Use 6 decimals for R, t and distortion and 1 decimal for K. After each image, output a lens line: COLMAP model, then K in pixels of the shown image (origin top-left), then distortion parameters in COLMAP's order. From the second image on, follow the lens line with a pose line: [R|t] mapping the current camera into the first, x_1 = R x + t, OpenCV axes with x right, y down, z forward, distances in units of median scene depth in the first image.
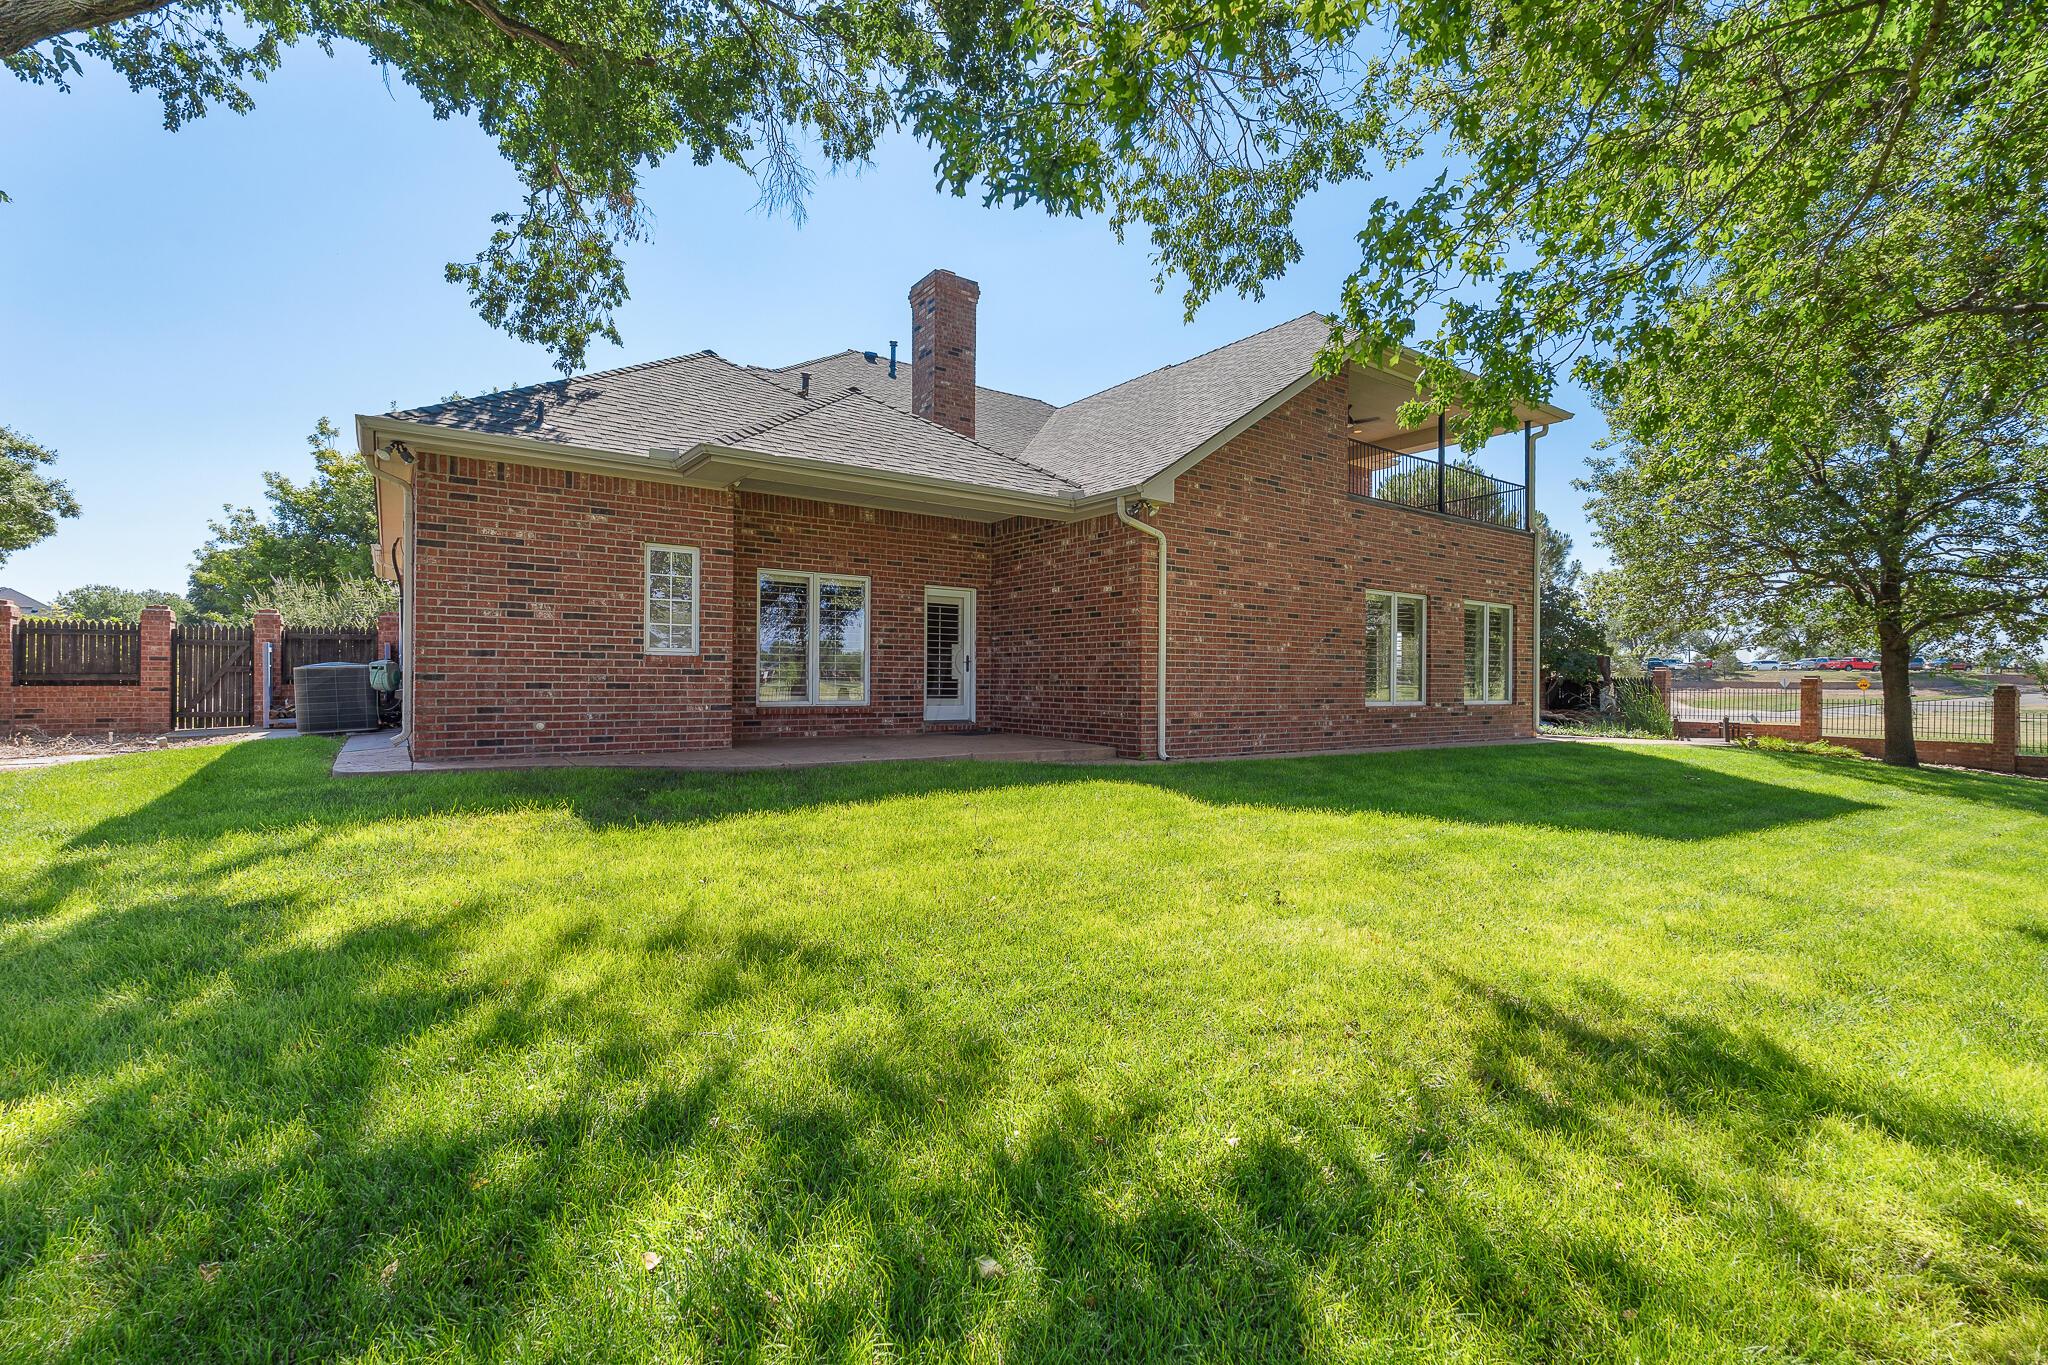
lens RADIAL K [[911.6, 0, 1034.6], [0, 911.6, 676.7], [0, 0, 1]] dist [-0.002230, -0.000398]
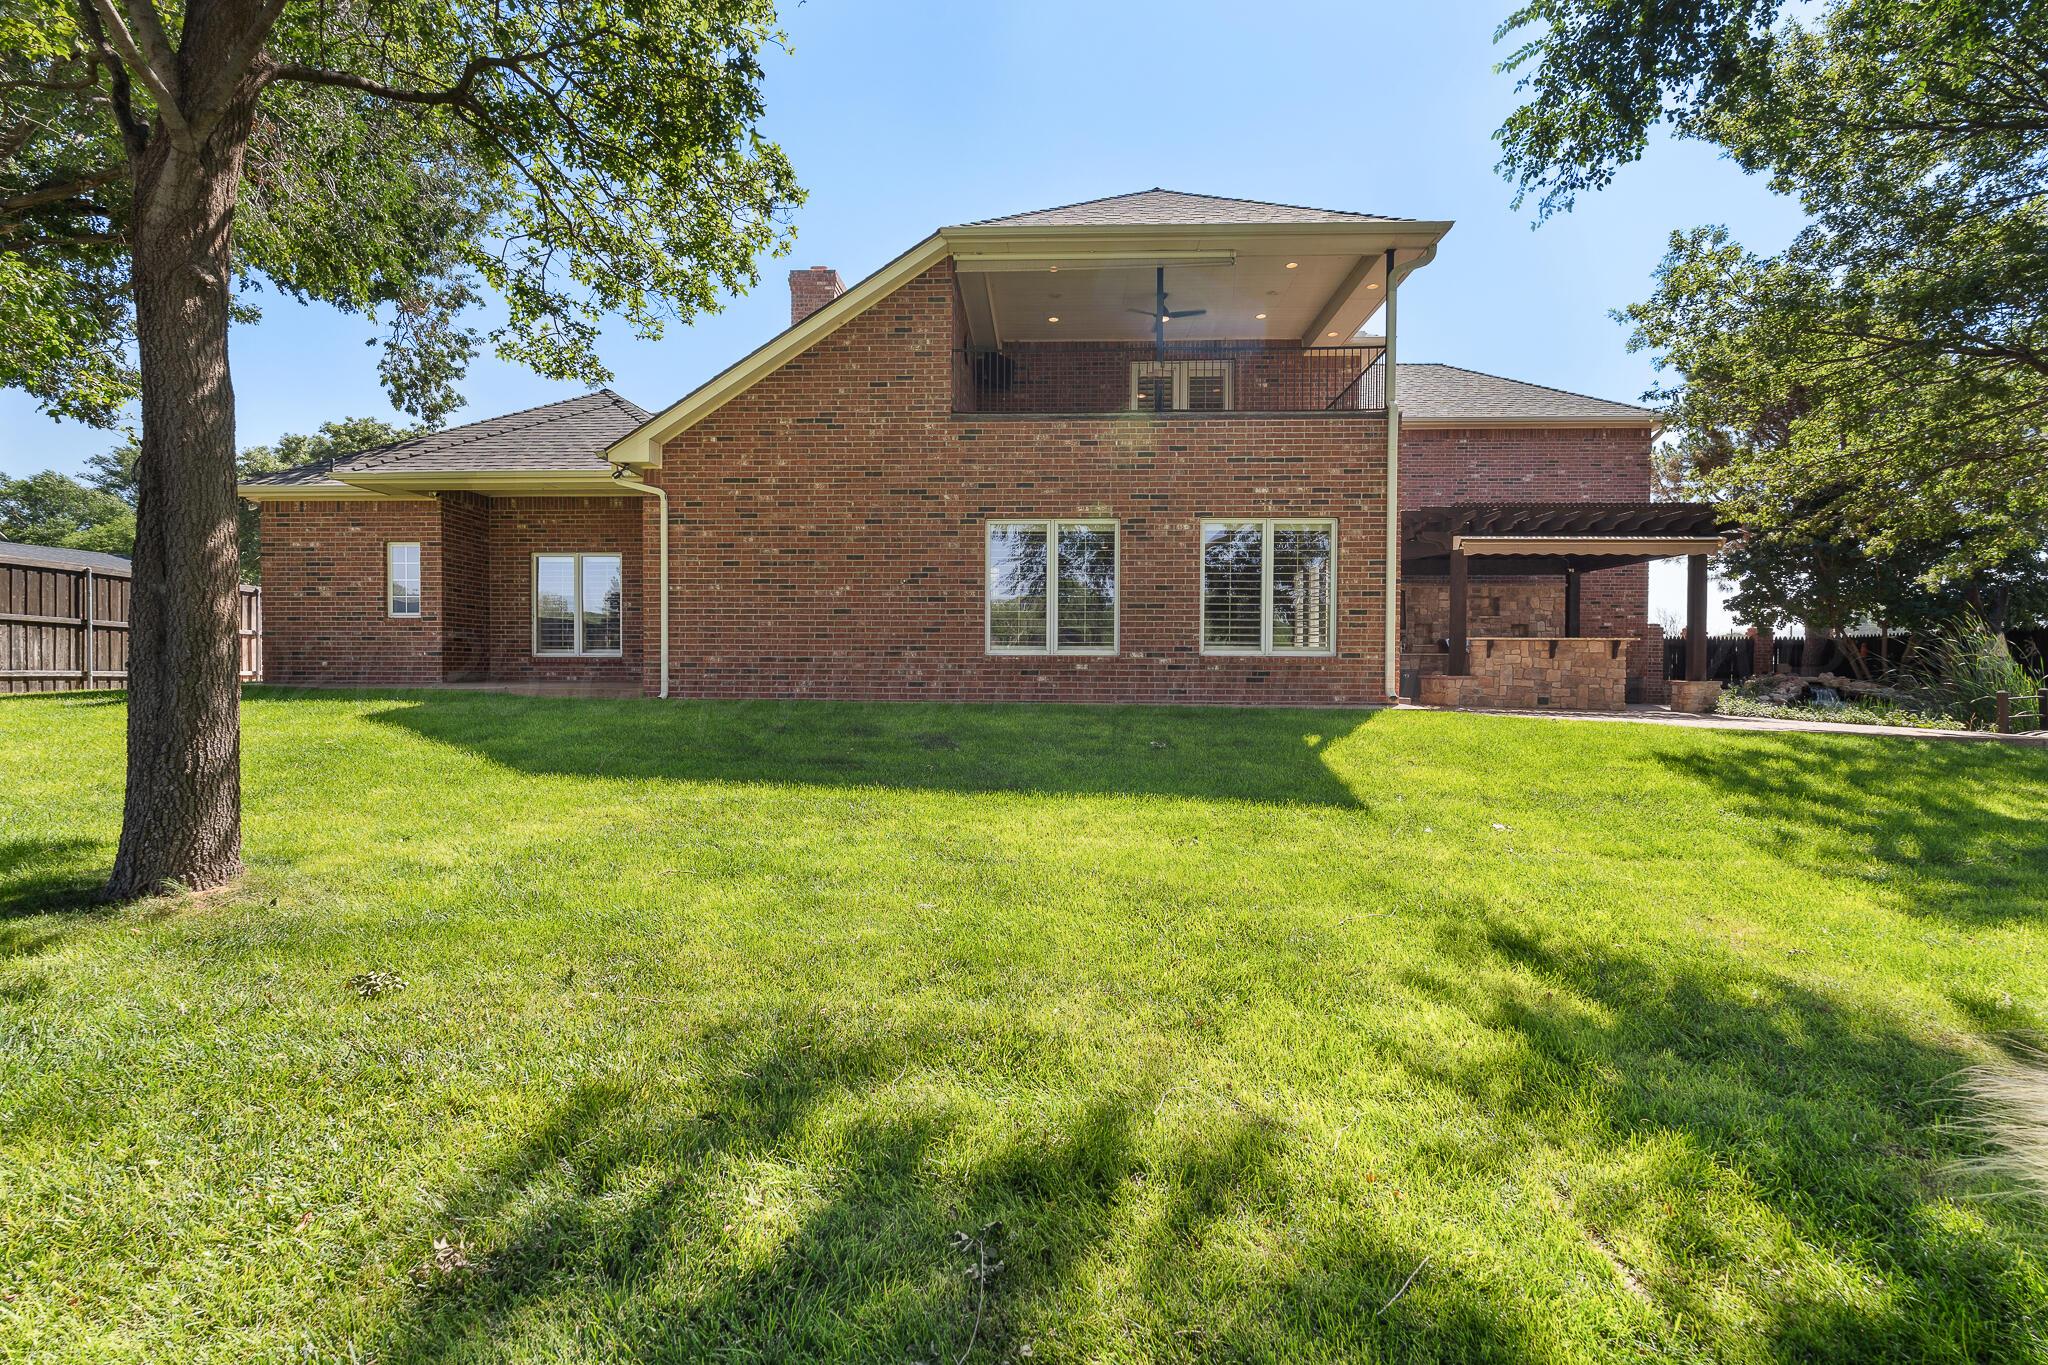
lens RADIAL K [[911.6, 0, 1022.3], [0, 911.6, 672.9], [0, 0, 1]] dist [-0.002230, -0.000398]
pose [[0.781159, -0.000294, -0.624332, 1.053166], [0.005451, 0.999965, 0.006349, 0.050178], [0.624308, -0.008363, 0.781134, 0.387196]]
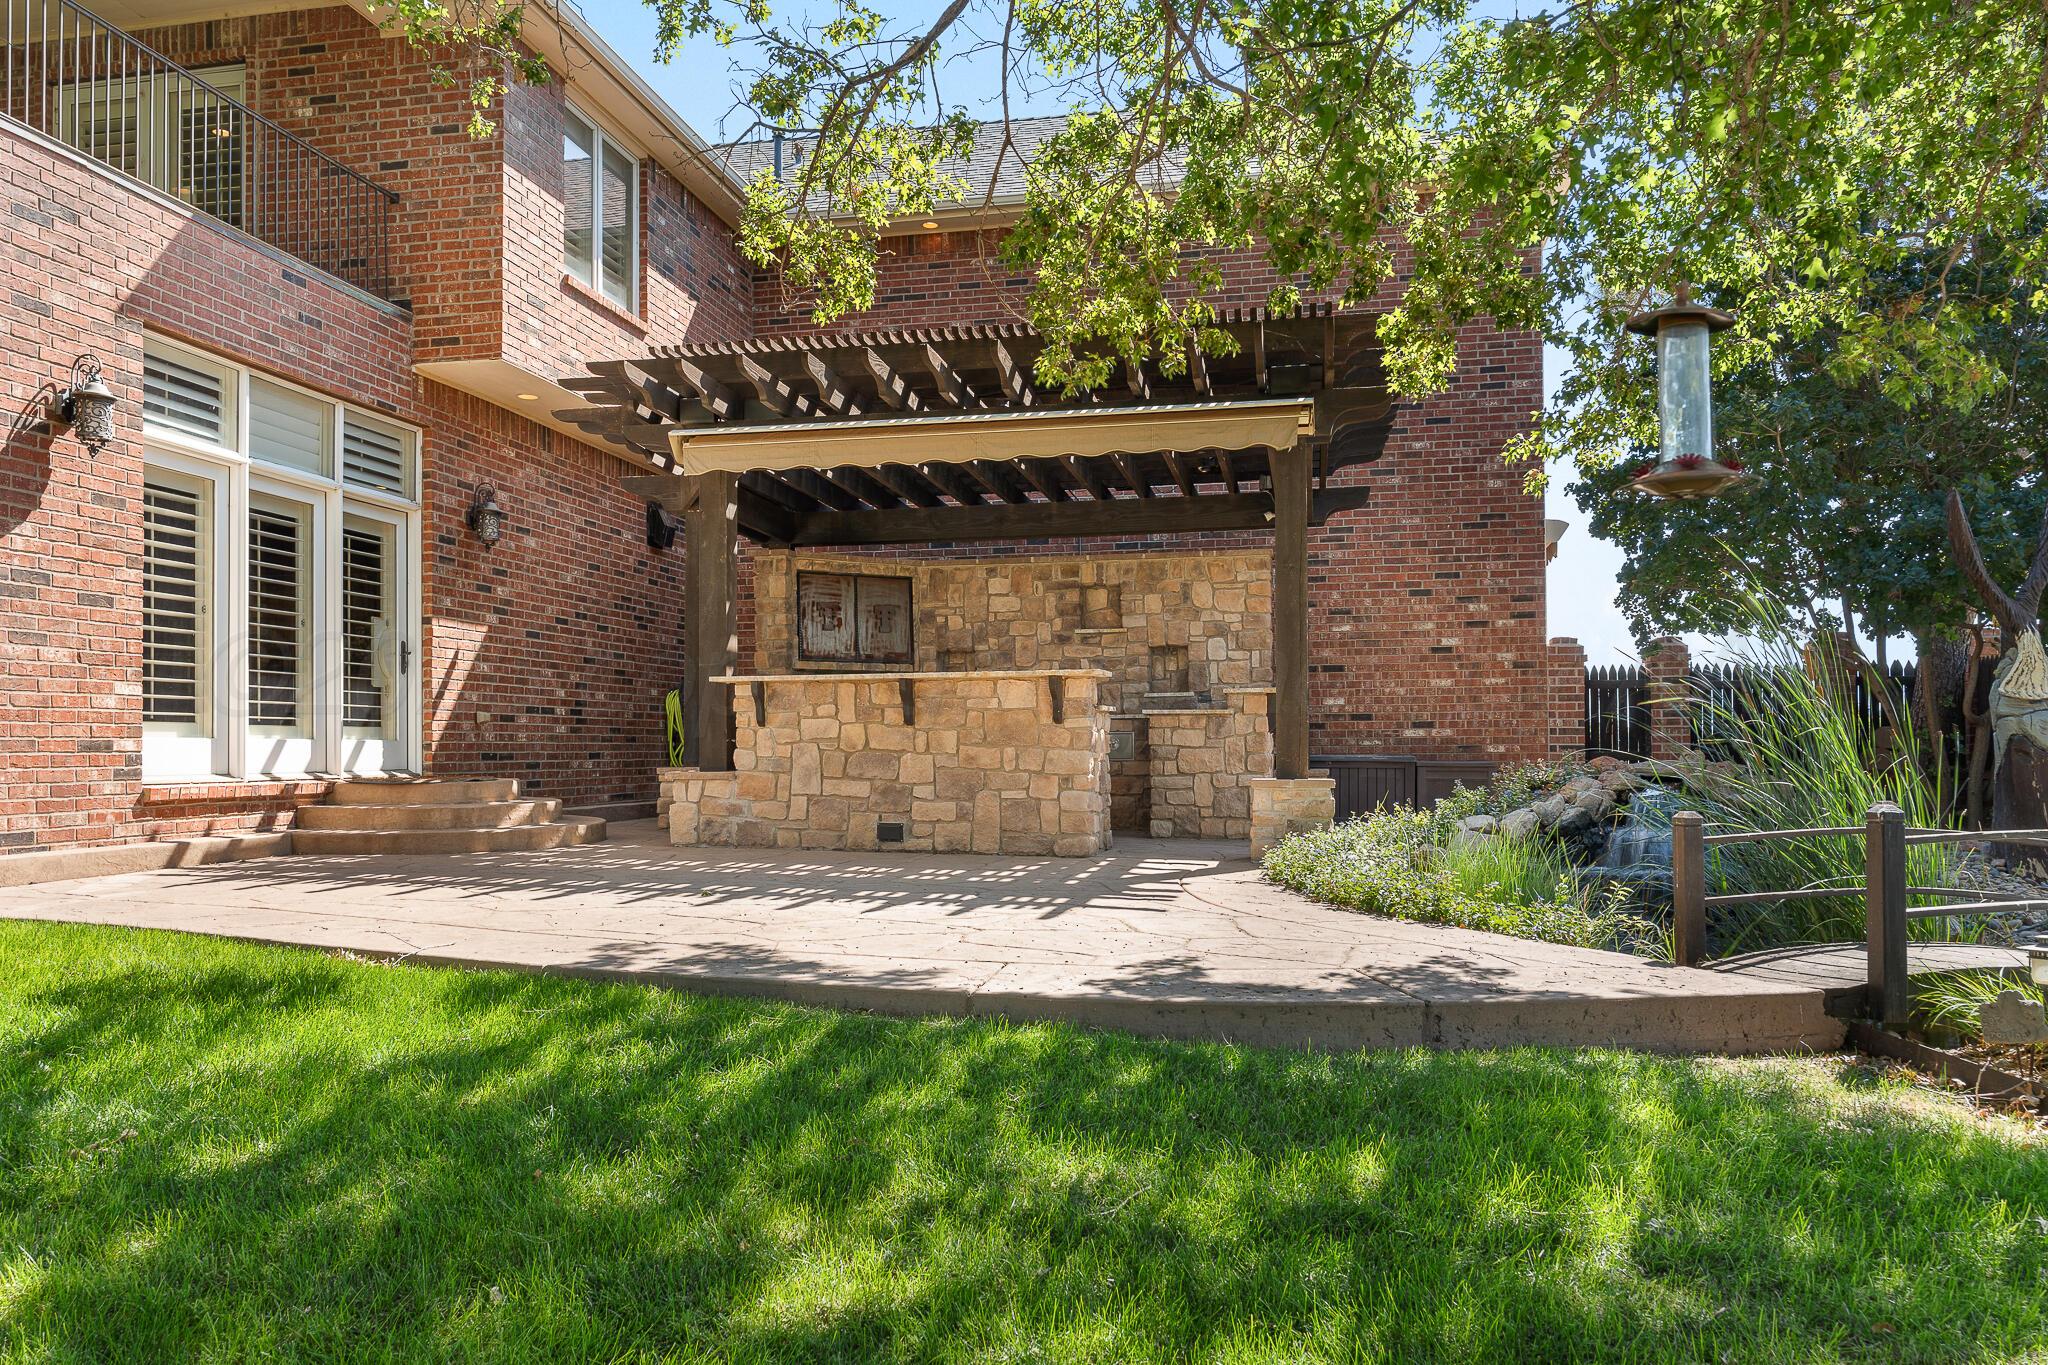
lens RADIAL K [[1461.2, 0, 1016.0], [0, 1461.2, 695.6], [0, 0, 1]] dist [-0.004963, 0.000215]
pose [[0.678209, -0.039589, -0.733802, 1.468425], [0.019085, 0.999160, -0.036266, 0.056007], [0.734621, 0.010592, 0.678395, 1.321717]]
